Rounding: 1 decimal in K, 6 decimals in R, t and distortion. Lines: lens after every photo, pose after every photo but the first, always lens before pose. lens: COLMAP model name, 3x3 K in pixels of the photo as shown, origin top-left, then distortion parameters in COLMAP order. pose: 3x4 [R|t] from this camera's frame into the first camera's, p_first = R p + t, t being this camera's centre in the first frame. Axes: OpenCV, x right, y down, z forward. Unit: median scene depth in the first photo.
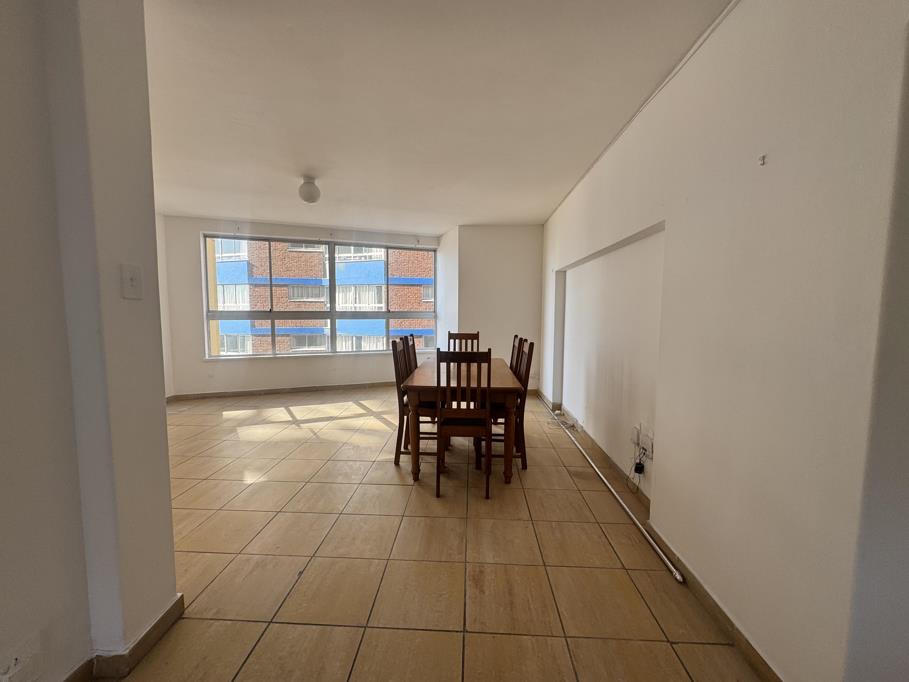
lens RADIAL K [[362.3, 0, 454.5], [0, 362.3, 341.0], [0, 0, 1]] dist [0.001686, 0.000103]
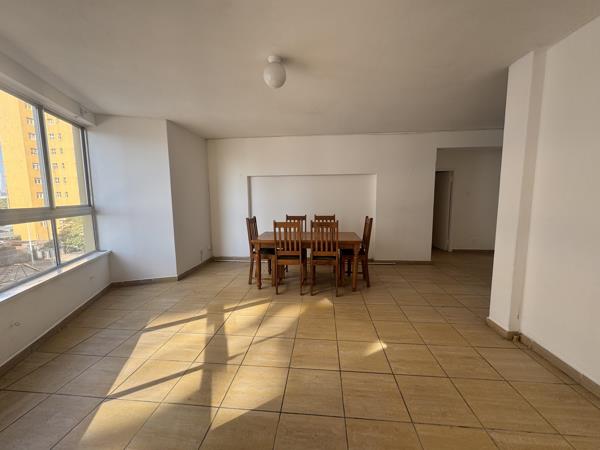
lens RADIAL K [[237.6, 0, 300.0], [0, 237.6, 225.0], [0, 0, 1]] dist [0.024107, 0.000002]
pose [[0.041130, -0.114371, 0.992586, -0.655773], [0.091677, 0.989668, 0.110236, -0.063467], [-0.994939, 0.086463, 0.051190, 0.589806]]
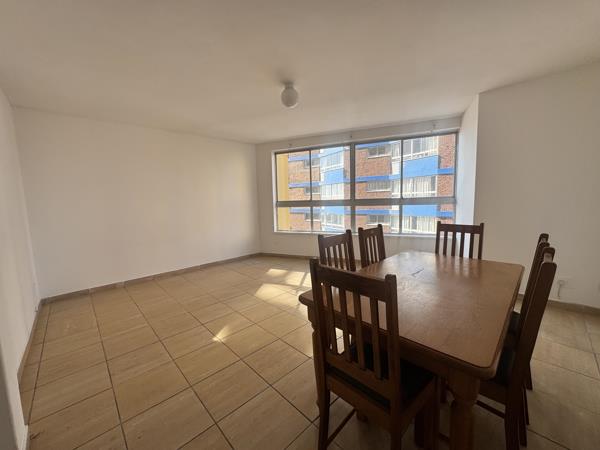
lens RADIAL K [[239.2, 0, 300.0], [0, 239.2, 225.0], [0, 0, 1]] dist [0.001686, 0.000103]
pose [[0.729141, 0.047714, -0.682698, 0.097408], [-0.026795, 0.998792, 0.041188, -0.024644], [0.683839, -0.011739, 0.729538, 0.290861]]
